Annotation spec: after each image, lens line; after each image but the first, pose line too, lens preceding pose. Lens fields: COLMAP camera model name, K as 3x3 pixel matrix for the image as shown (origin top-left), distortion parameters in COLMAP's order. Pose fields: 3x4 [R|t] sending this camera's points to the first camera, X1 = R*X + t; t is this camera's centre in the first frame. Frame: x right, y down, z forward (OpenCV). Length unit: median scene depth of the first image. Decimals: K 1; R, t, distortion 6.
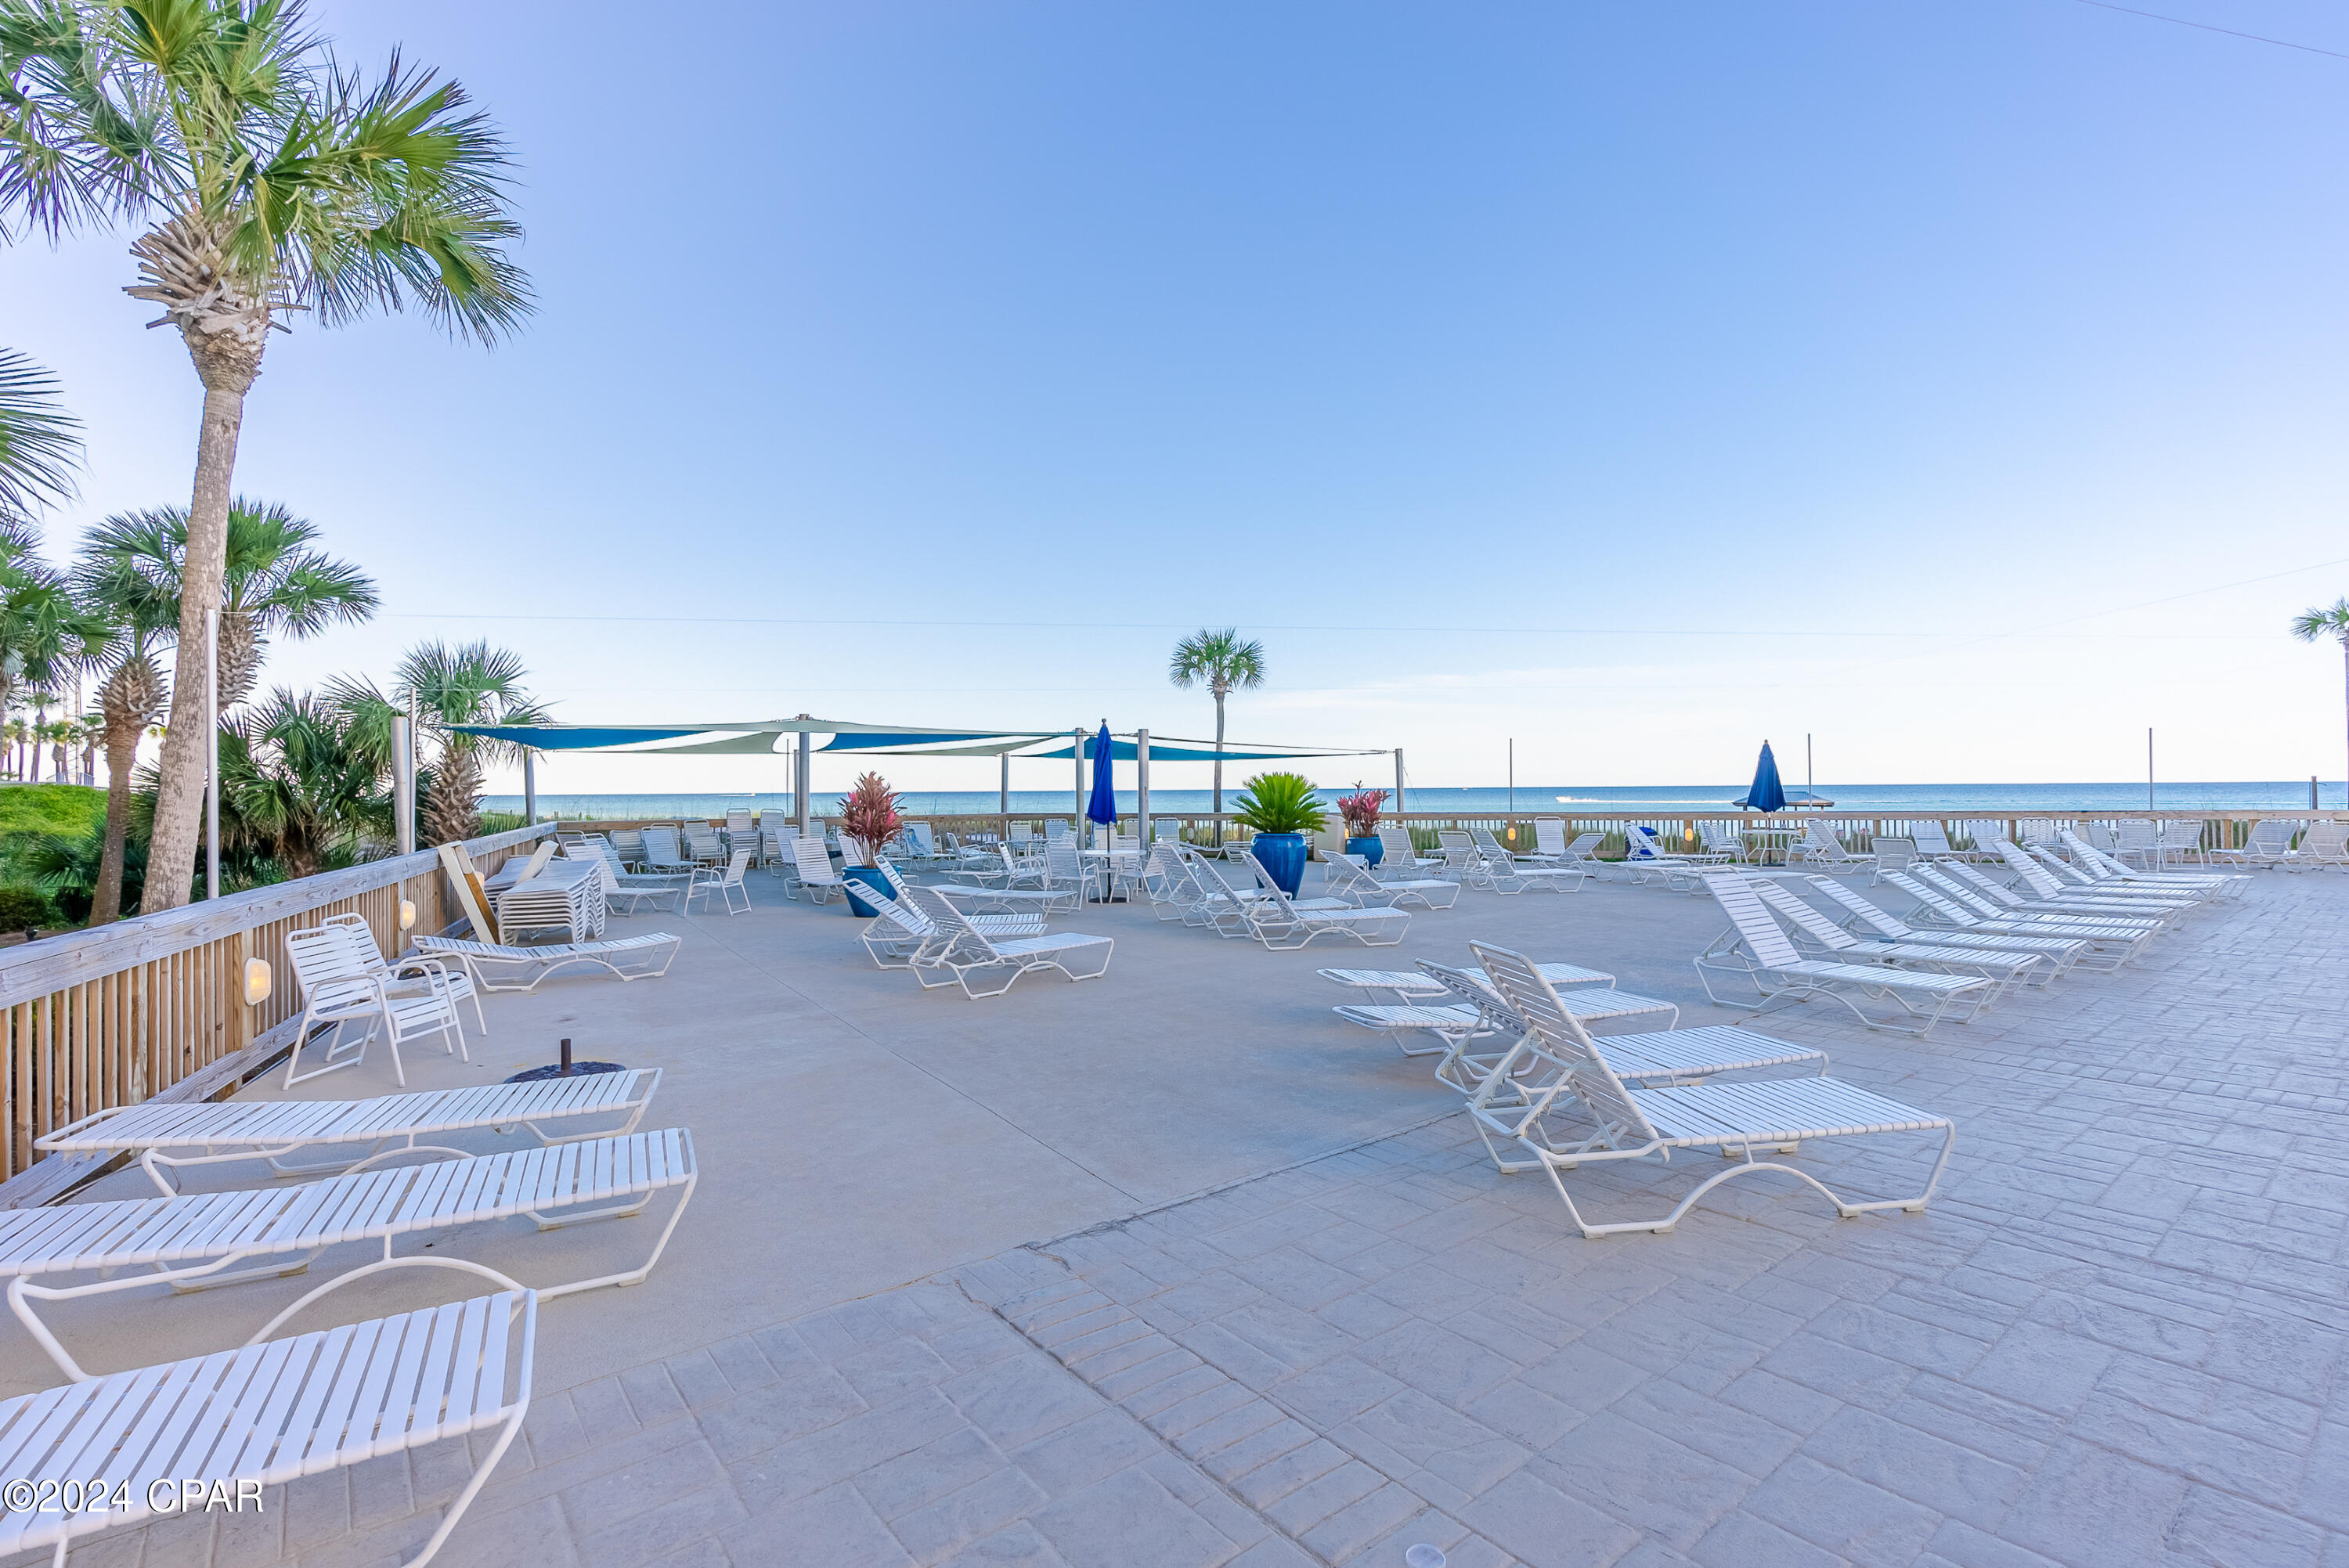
lens RADIAL K [[1070.1, 0, 1174.5], [0, 1070.1, 784.0], [0, 0, 1]] dist [0.000864, 0.000215]
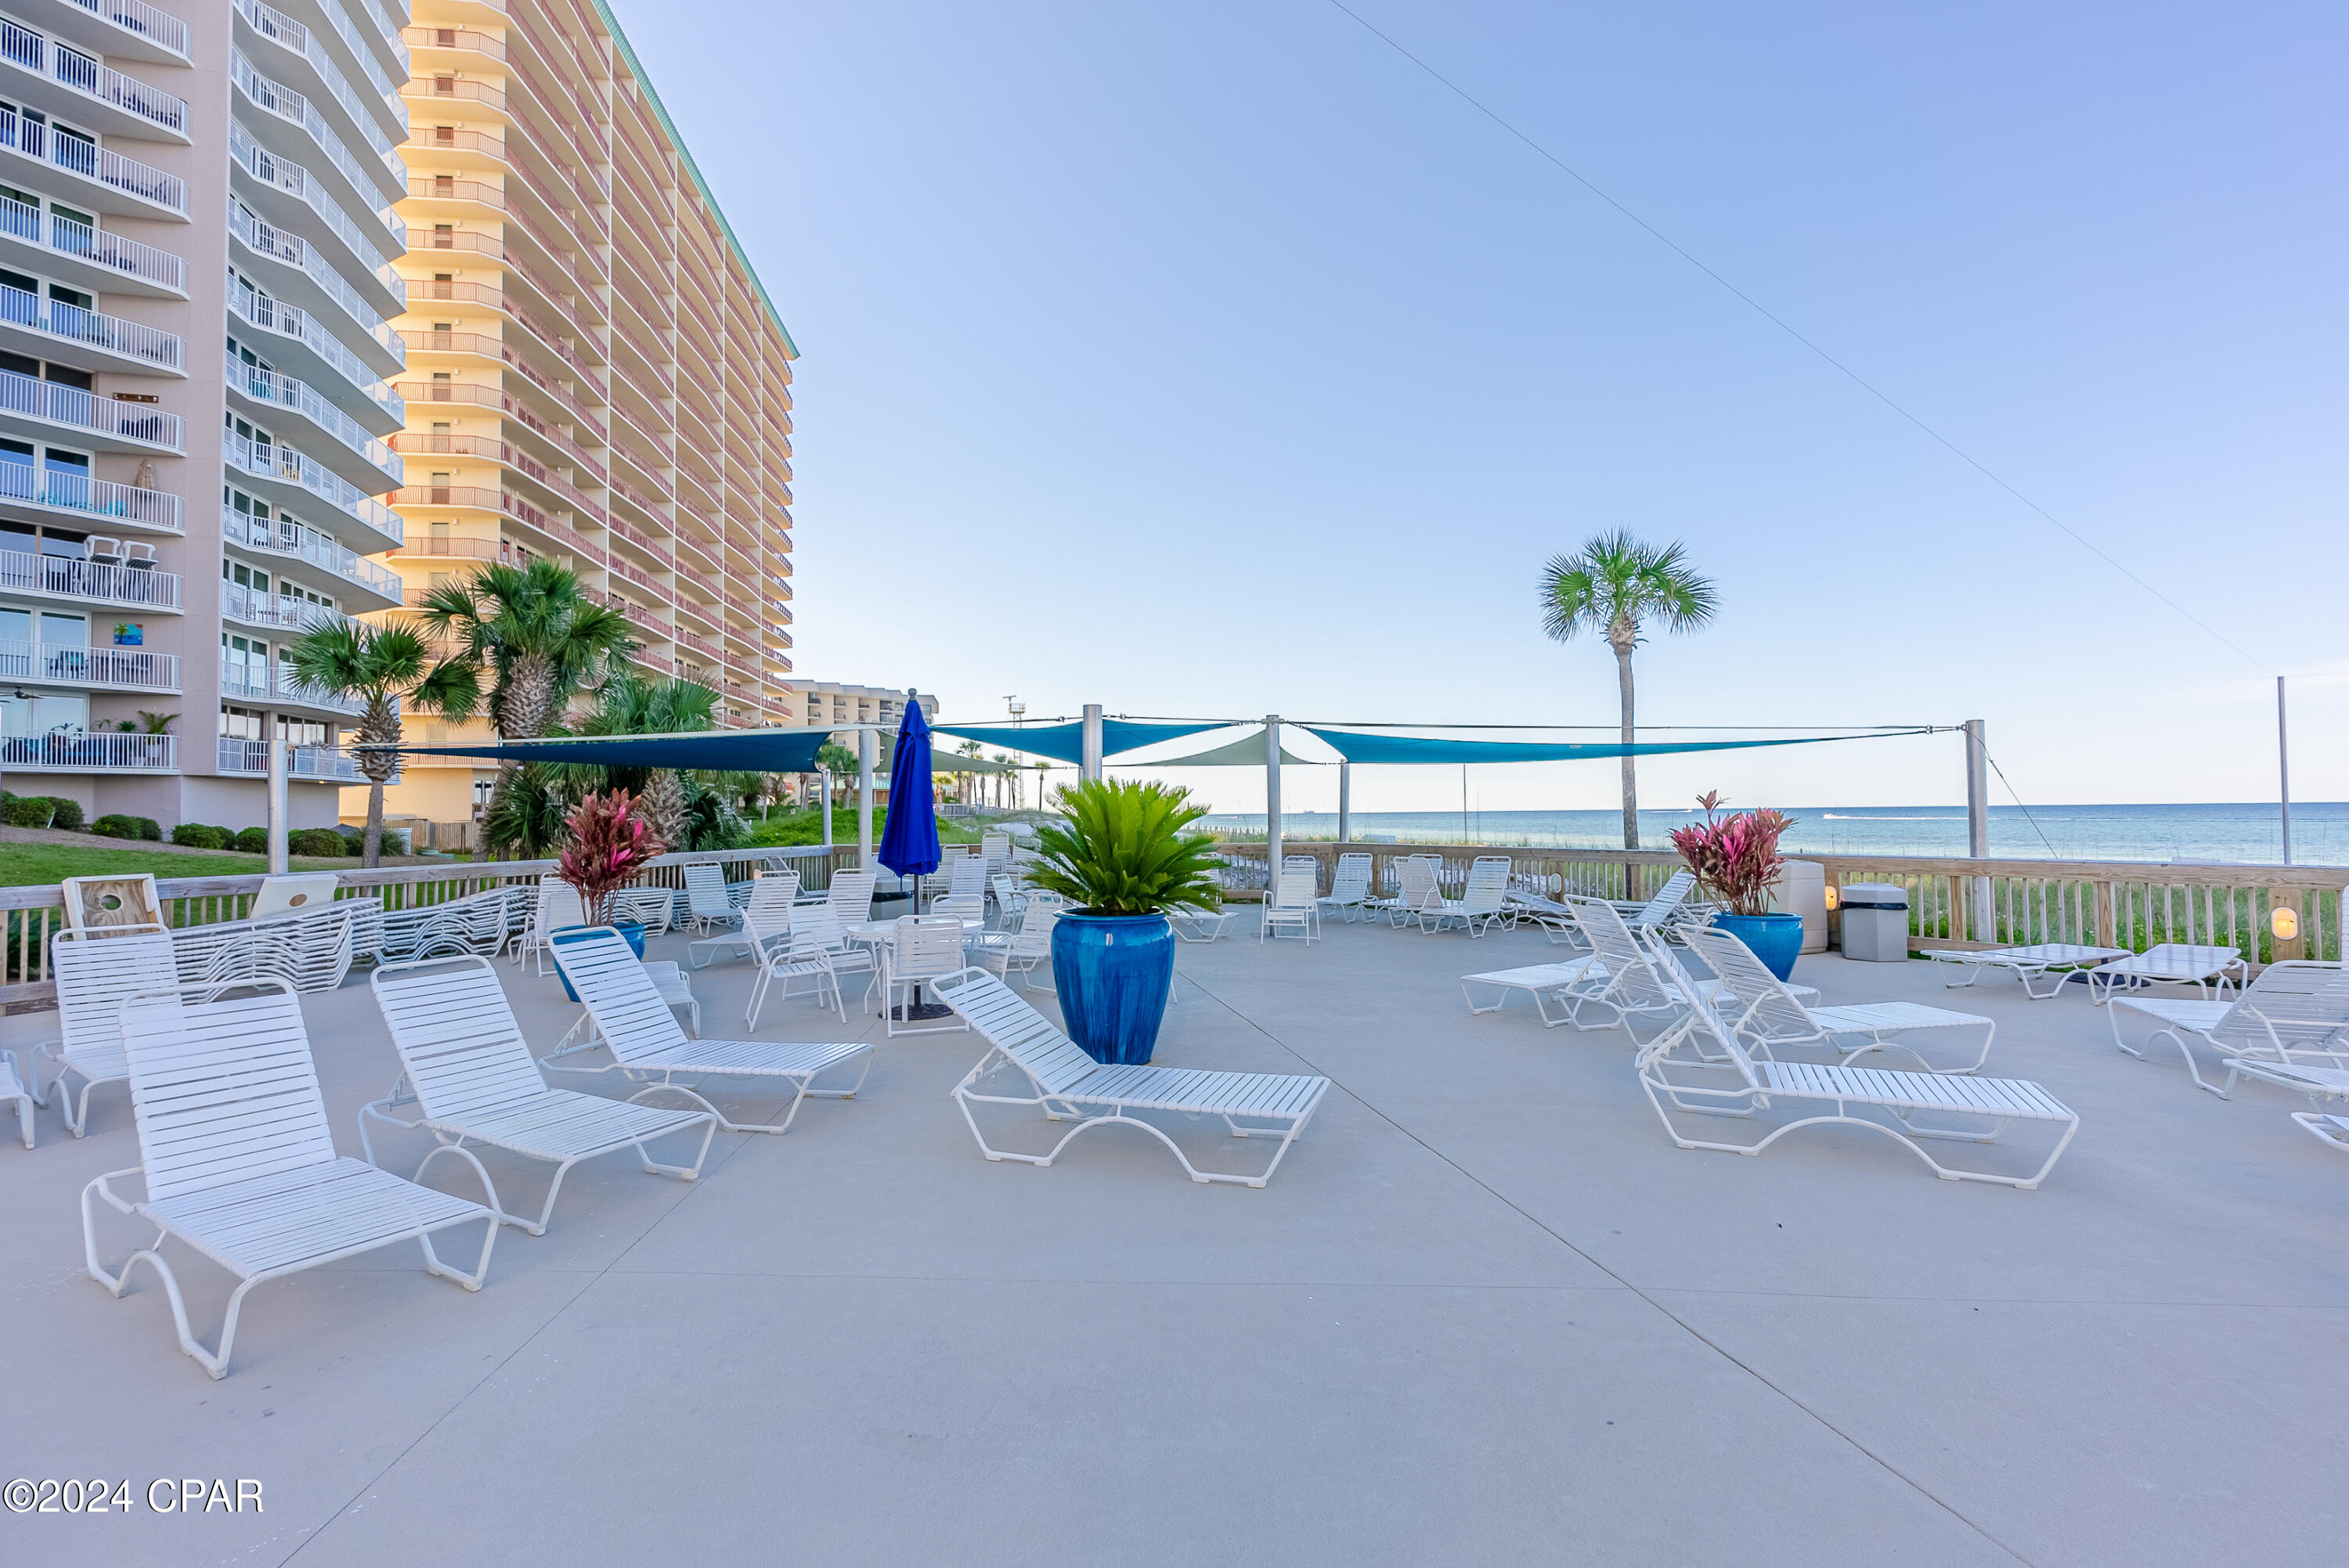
lens RADIAL K [[1070.1, 0, 1174.5], [0, 1070.1, 784.0], [0, 0, 1]] dist [0.000864, 0.000215]
pose [[0.730771, -0.017494, -0.682399, 0.258877], [0.007046, 0.999812, -0.018086, 0.000200], [0.682587, 0.008408, 0.730756, 0.409360]]
